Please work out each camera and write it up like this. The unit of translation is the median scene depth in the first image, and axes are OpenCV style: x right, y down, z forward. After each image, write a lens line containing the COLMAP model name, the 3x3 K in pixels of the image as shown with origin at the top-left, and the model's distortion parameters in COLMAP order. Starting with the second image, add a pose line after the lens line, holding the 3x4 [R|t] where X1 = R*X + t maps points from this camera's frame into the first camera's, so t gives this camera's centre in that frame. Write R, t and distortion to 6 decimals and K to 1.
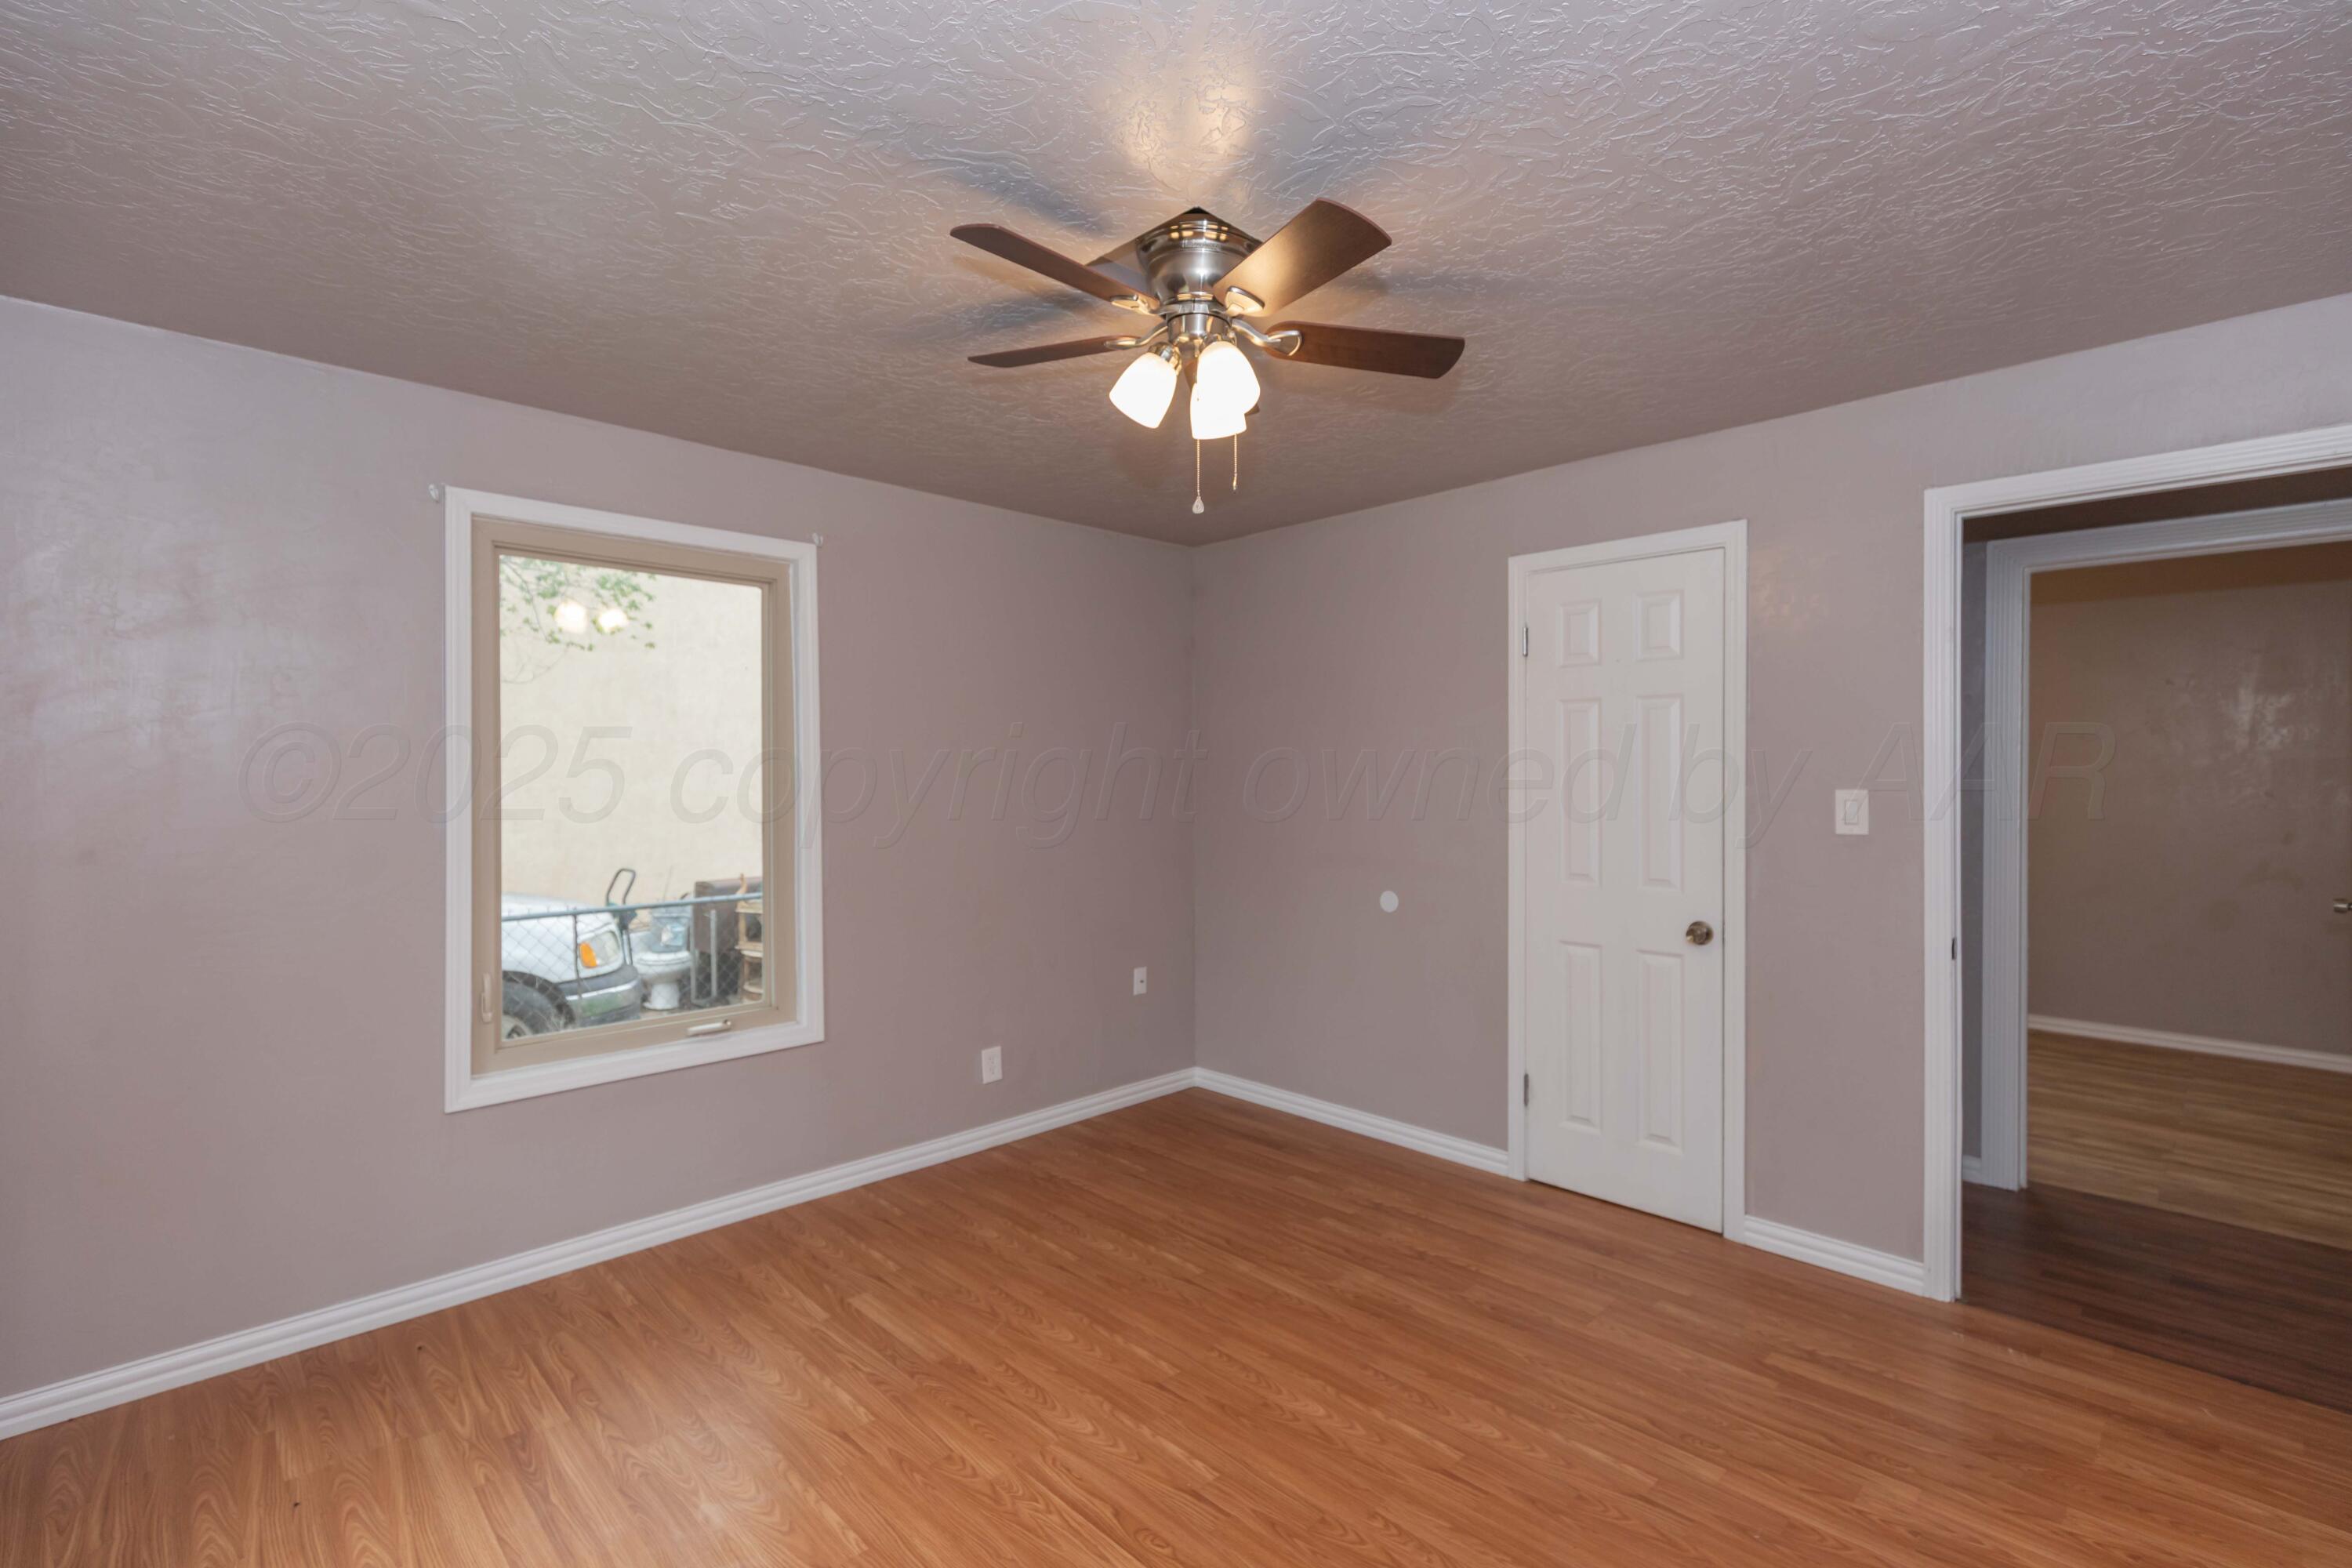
lens RADIAL K [[1051.7, 0, 1187.4], [0, 1051.7, 823.3], [0, 0, 1]] dist [-0.014651, -0.000079]
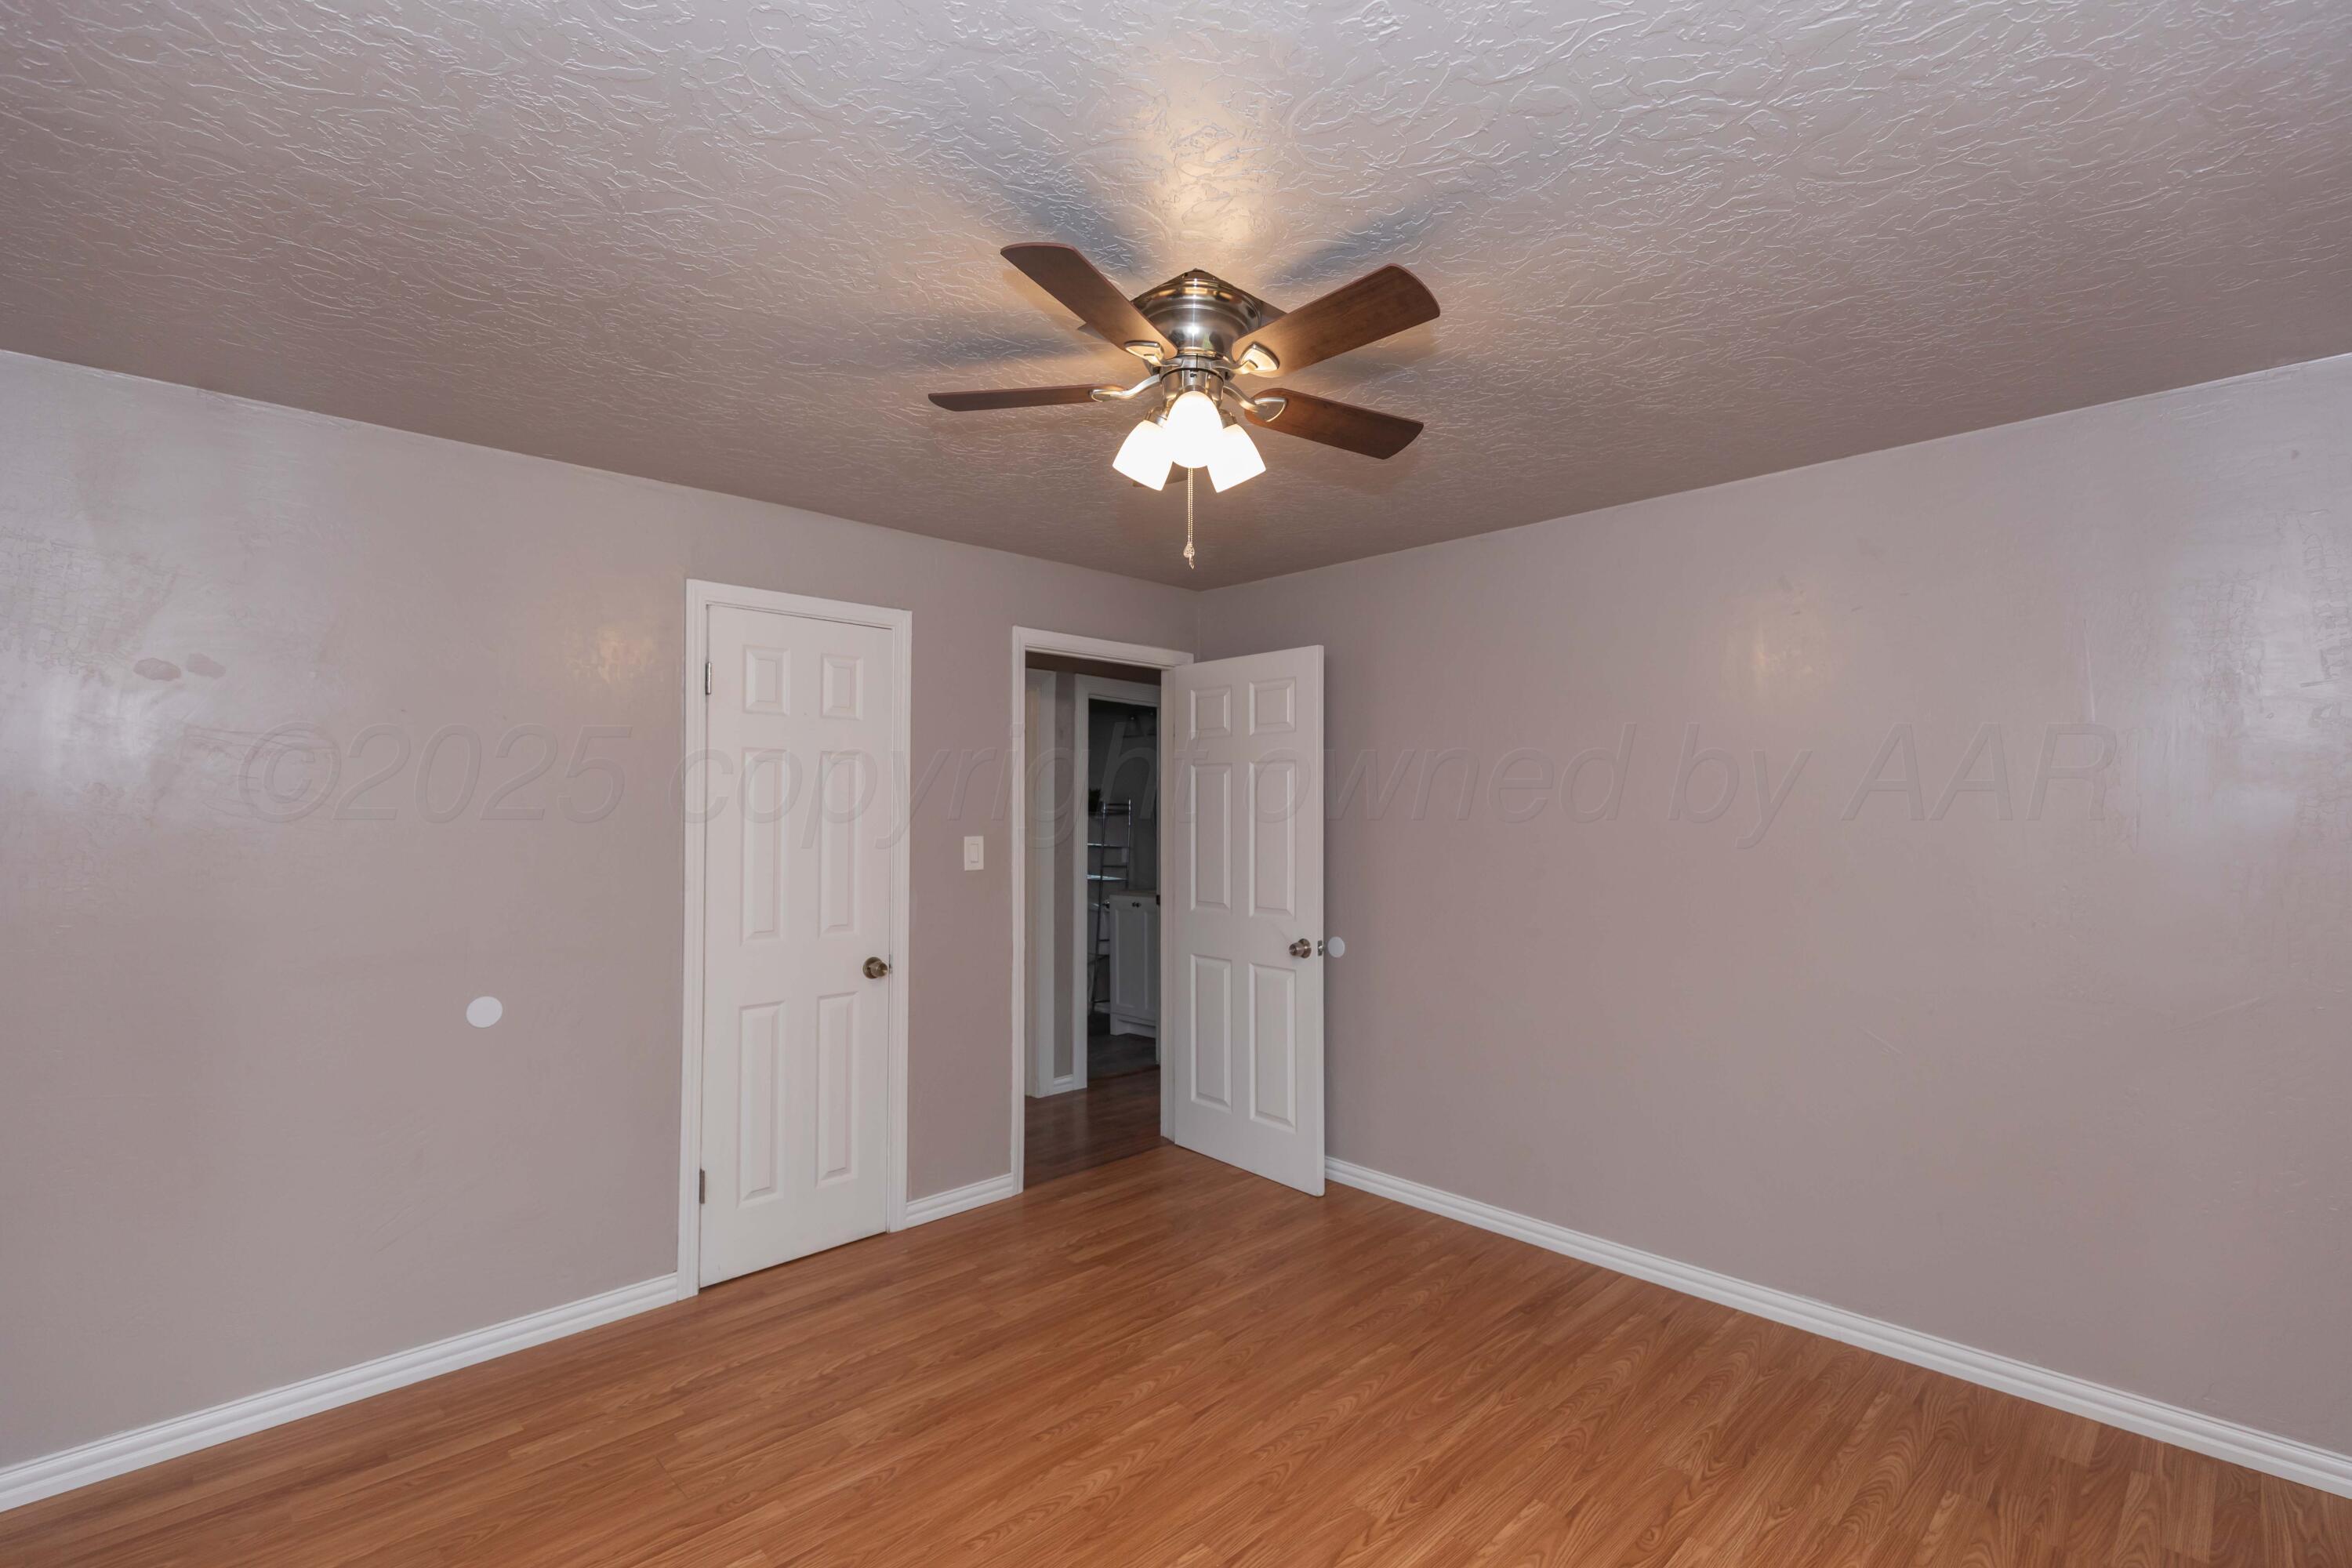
lens RADIAL K [[1072.7, 0, 1194.2], [0, 1072.7, 801.7], [0, 0, 1]] dist [0.003000, 0.000393]
pose [[-0.012420, 0.019965, 0.999724, -0.739487], [0.052421, 0.998439, -0.019289, -0.032898], [-0.998548, 0.052167, -0.013447, 0.747746]]
